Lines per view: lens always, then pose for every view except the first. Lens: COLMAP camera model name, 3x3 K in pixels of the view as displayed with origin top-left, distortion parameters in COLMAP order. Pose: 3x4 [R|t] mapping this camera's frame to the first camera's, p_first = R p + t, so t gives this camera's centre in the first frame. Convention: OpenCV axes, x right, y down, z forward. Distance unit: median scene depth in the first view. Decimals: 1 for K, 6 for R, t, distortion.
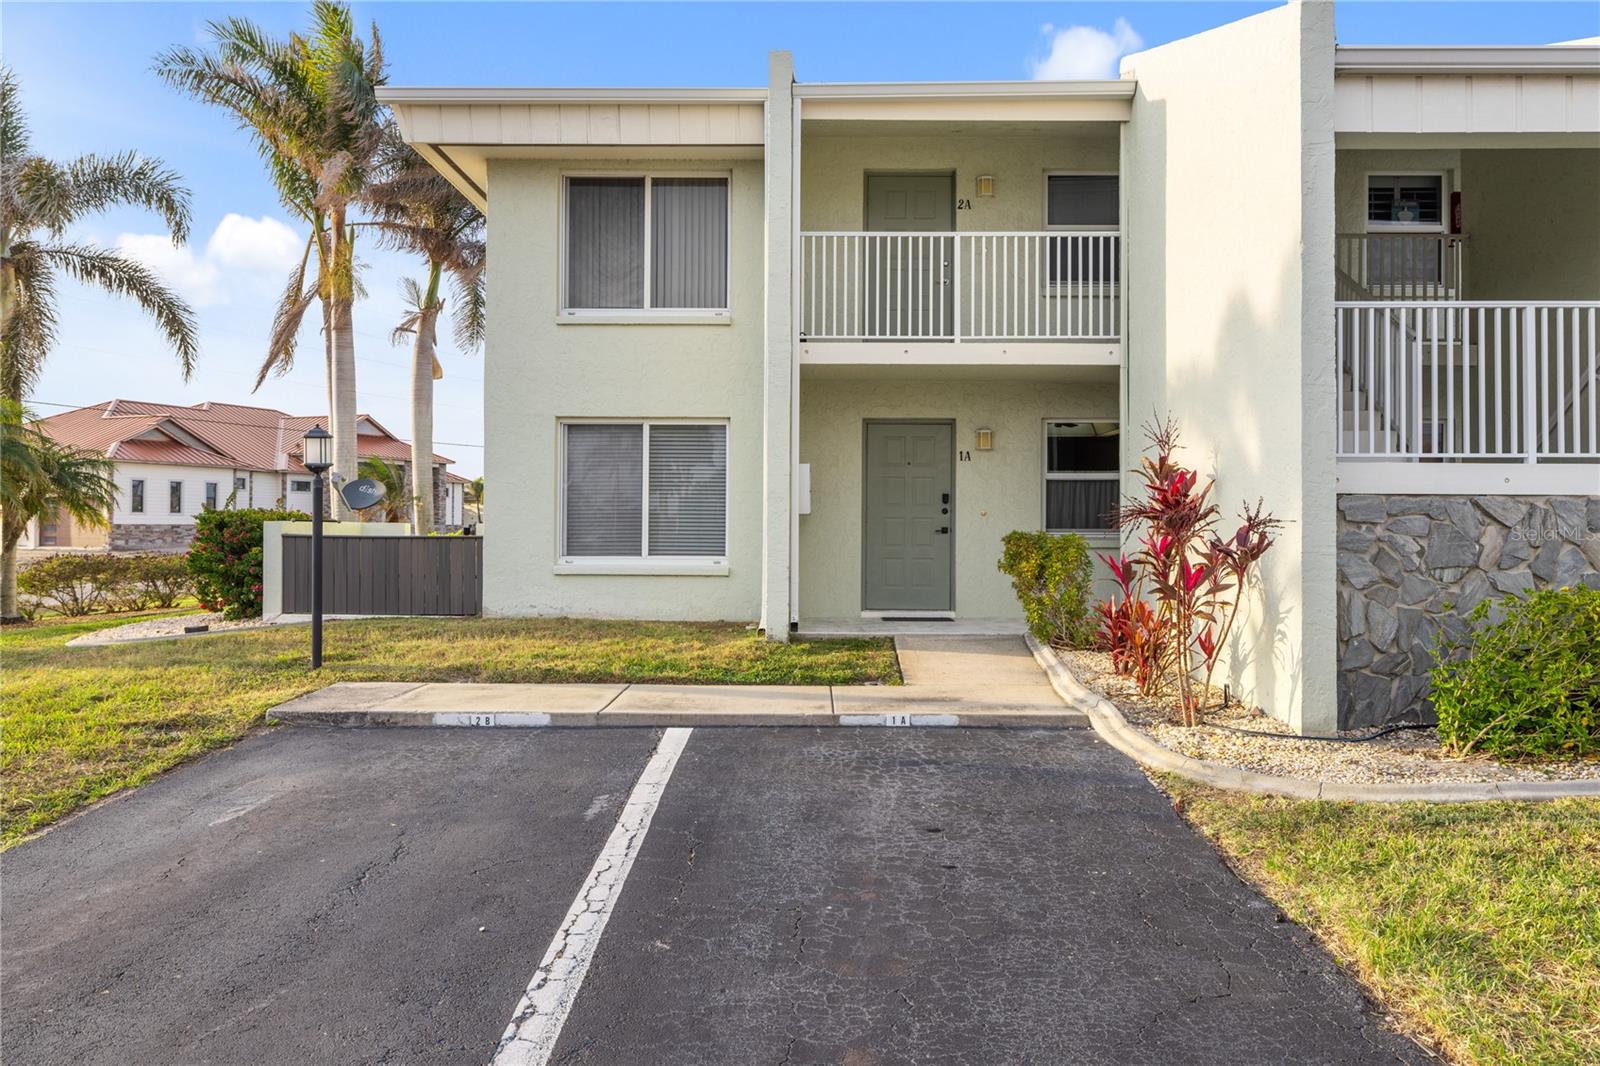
lens RADIAL K [[1121.9, 0, 802.7], [0, 1121.9, 521.9], [0, 0, 1]] dist [0.000970, -0.000597]
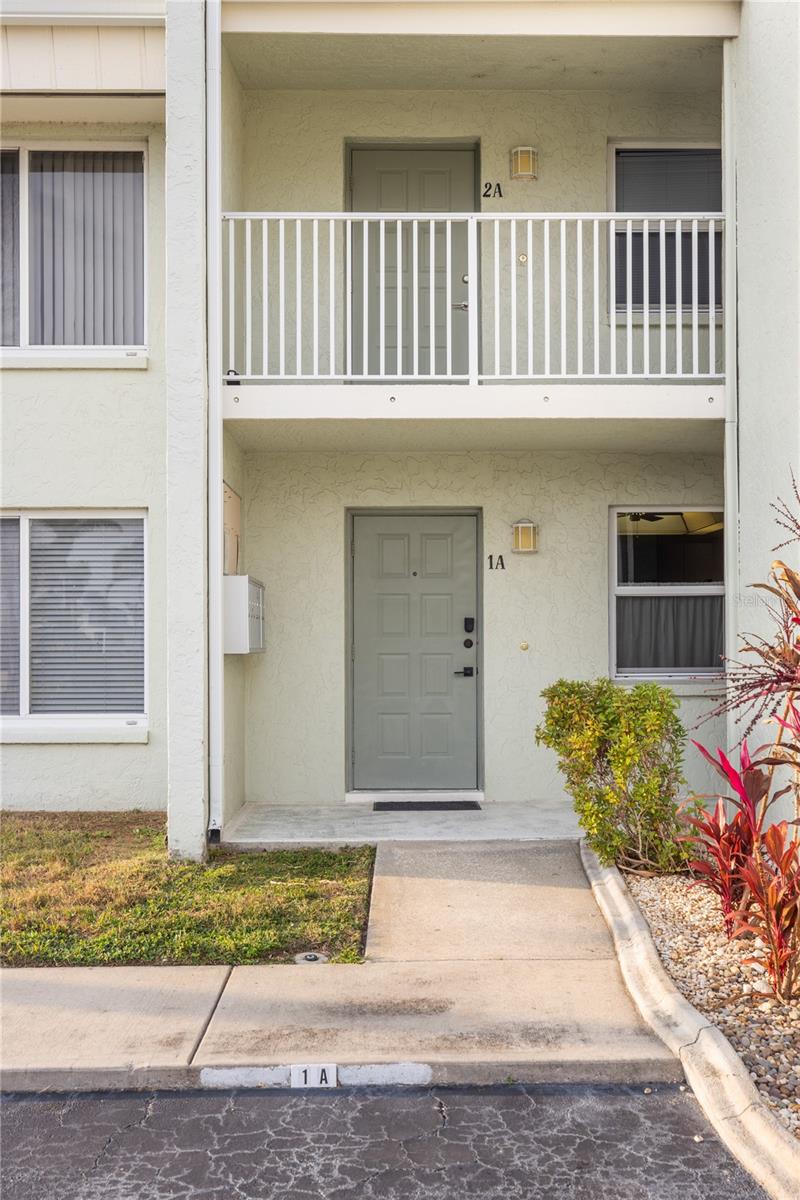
lens RADIAL K [[1256.7, 0, 401.6], [0, 1256.7, 644.0], [0, 0, 1]] dist [0.007438, 0.001090]
pose [[0.999430, -0.009276, 0.032459, 0.069550], [0.009115, 0.999945, 0.005109, -0.015279], [-0.032504, -0.004810, 0.999460, 0.271974]]
